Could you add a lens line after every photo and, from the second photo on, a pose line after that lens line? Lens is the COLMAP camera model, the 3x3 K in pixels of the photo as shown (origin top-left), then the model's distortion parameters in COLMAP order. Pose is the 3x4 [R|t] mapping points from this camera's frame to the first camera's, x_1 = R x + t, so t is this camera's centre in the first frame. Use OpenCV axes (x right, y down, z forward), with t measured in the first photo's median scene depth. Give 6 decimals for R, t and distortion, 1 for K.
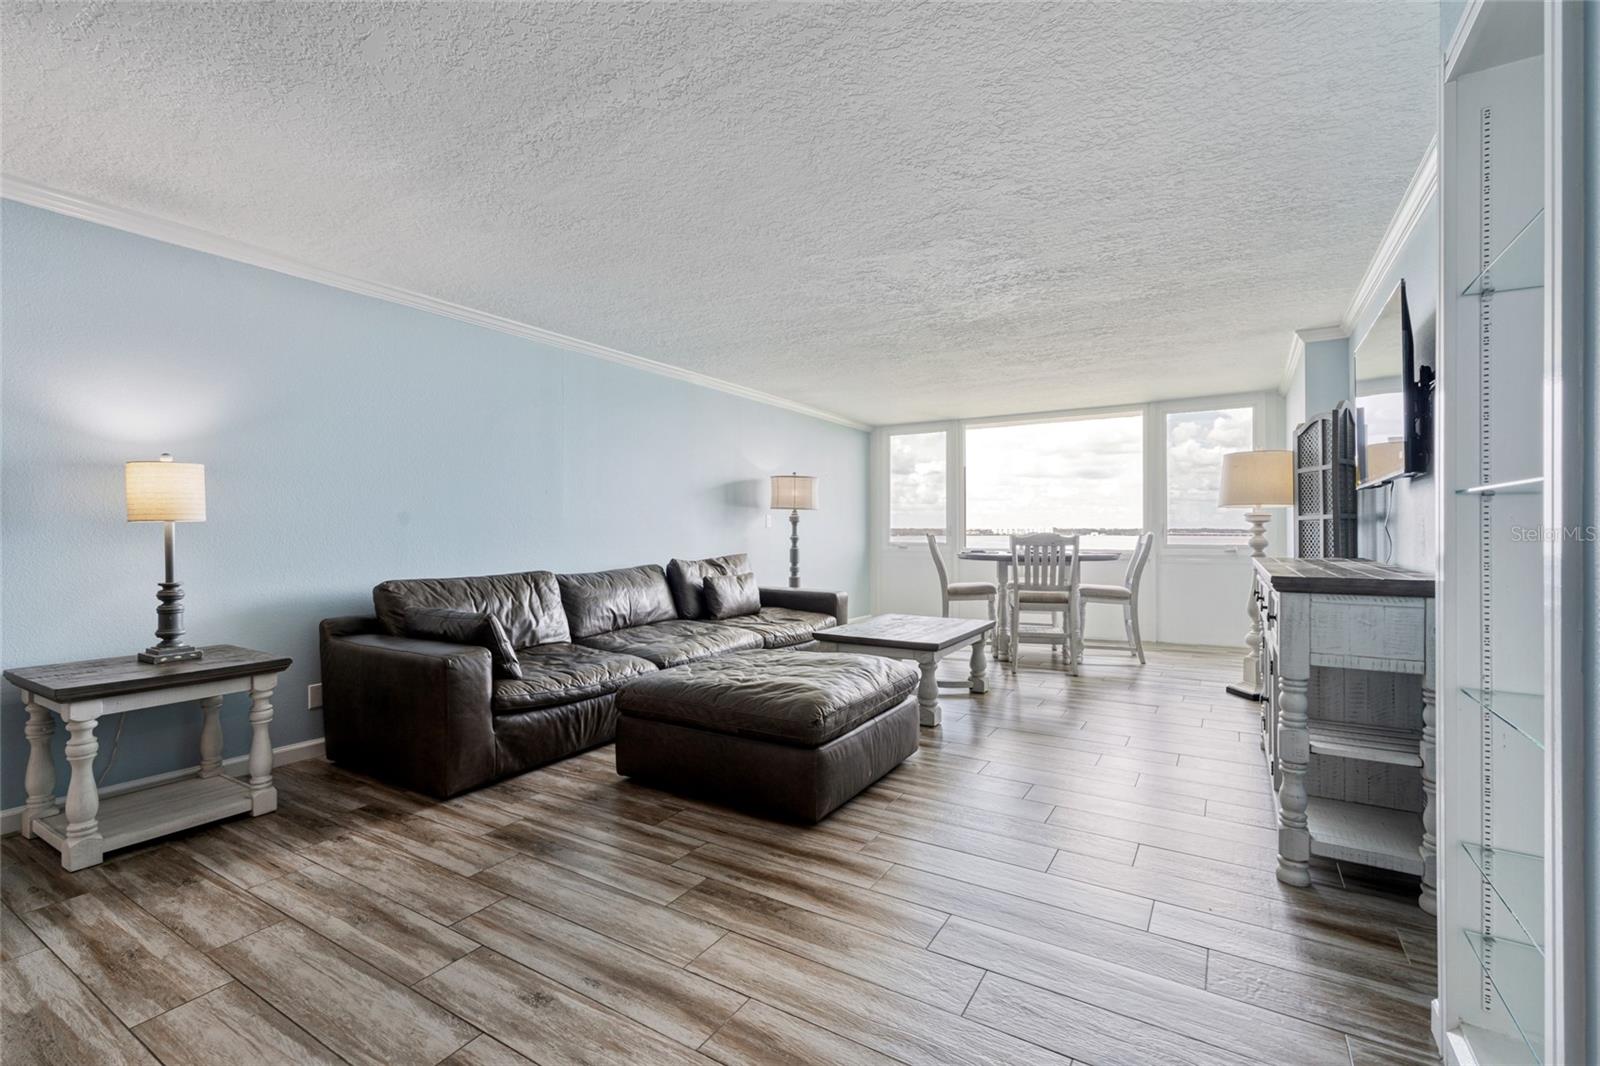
lens RADIAL K [[711.3, 0, 797.1], [0, 711.3, 529.0], [0, 0, 1]] dist [0.004076, -0.000024]
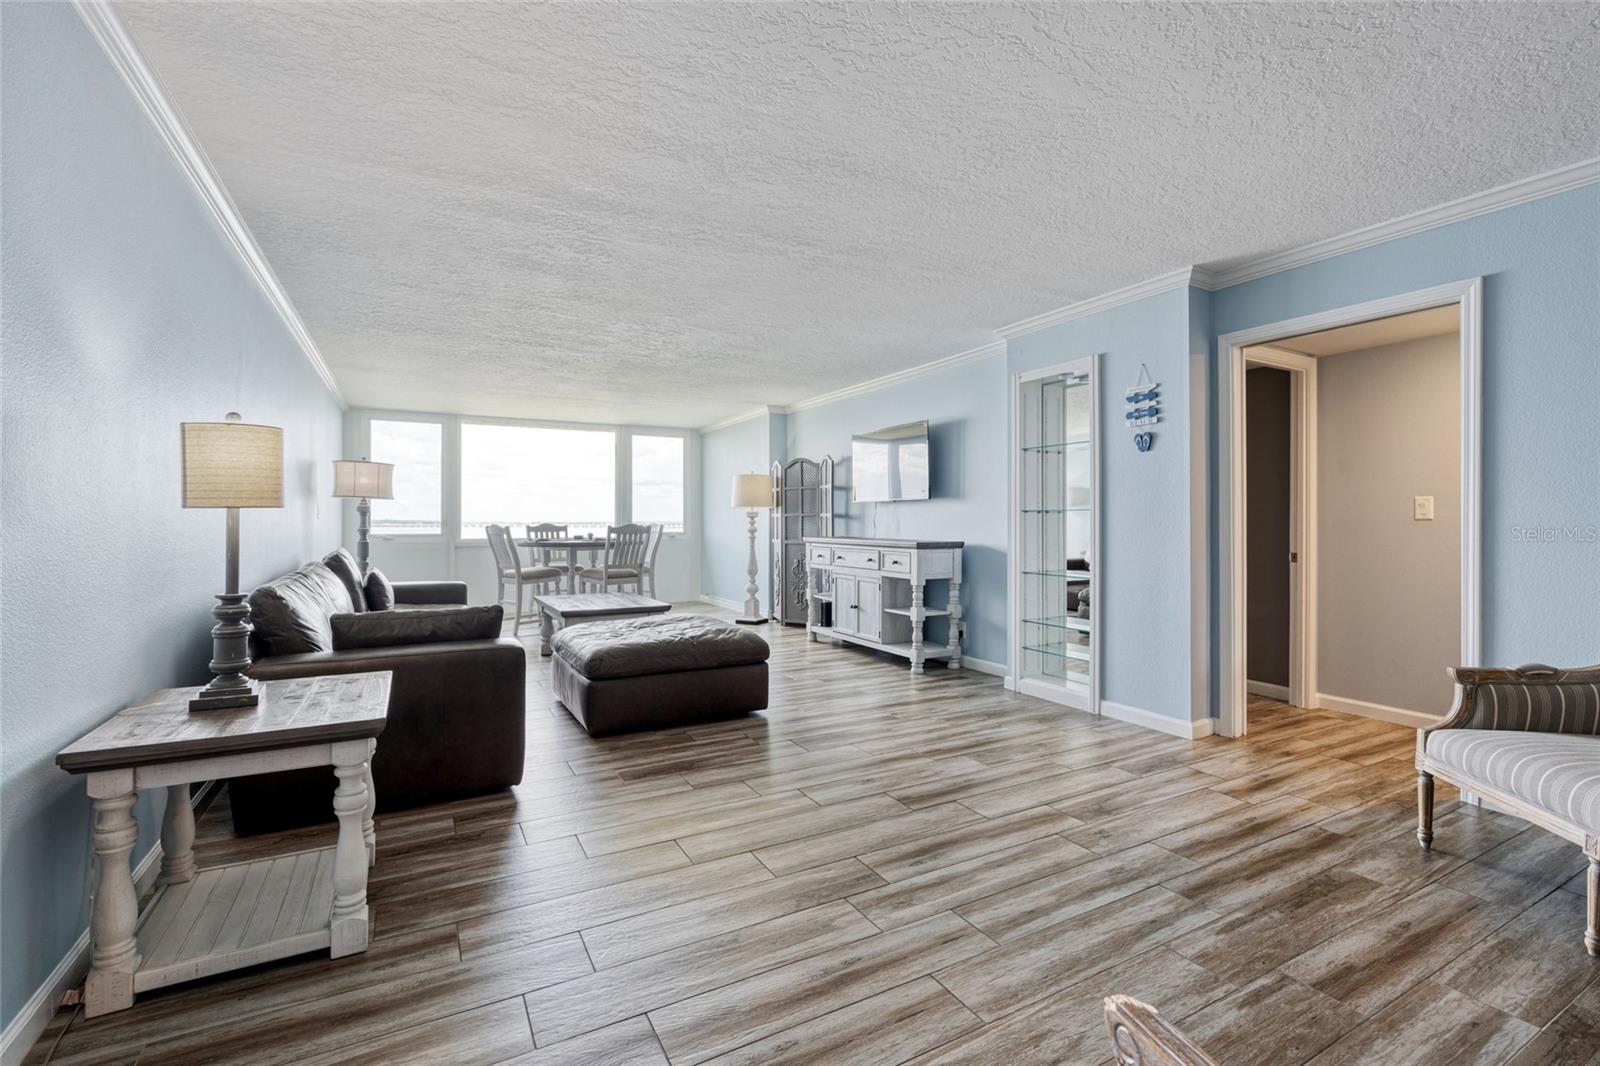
lens RADIAL K [[711.3, 0, 804.5], [0, 711.3, 511.5], [0, 0, 1]] dist [0.004076, -0.000024]
pose [[0.486956, 0.014780, 0.873301, -1.205792], [-0.004322, 0.999885, -0.014512, 0.000661], [-0.873416, 0.003292, 0.486964, 0.153433]]
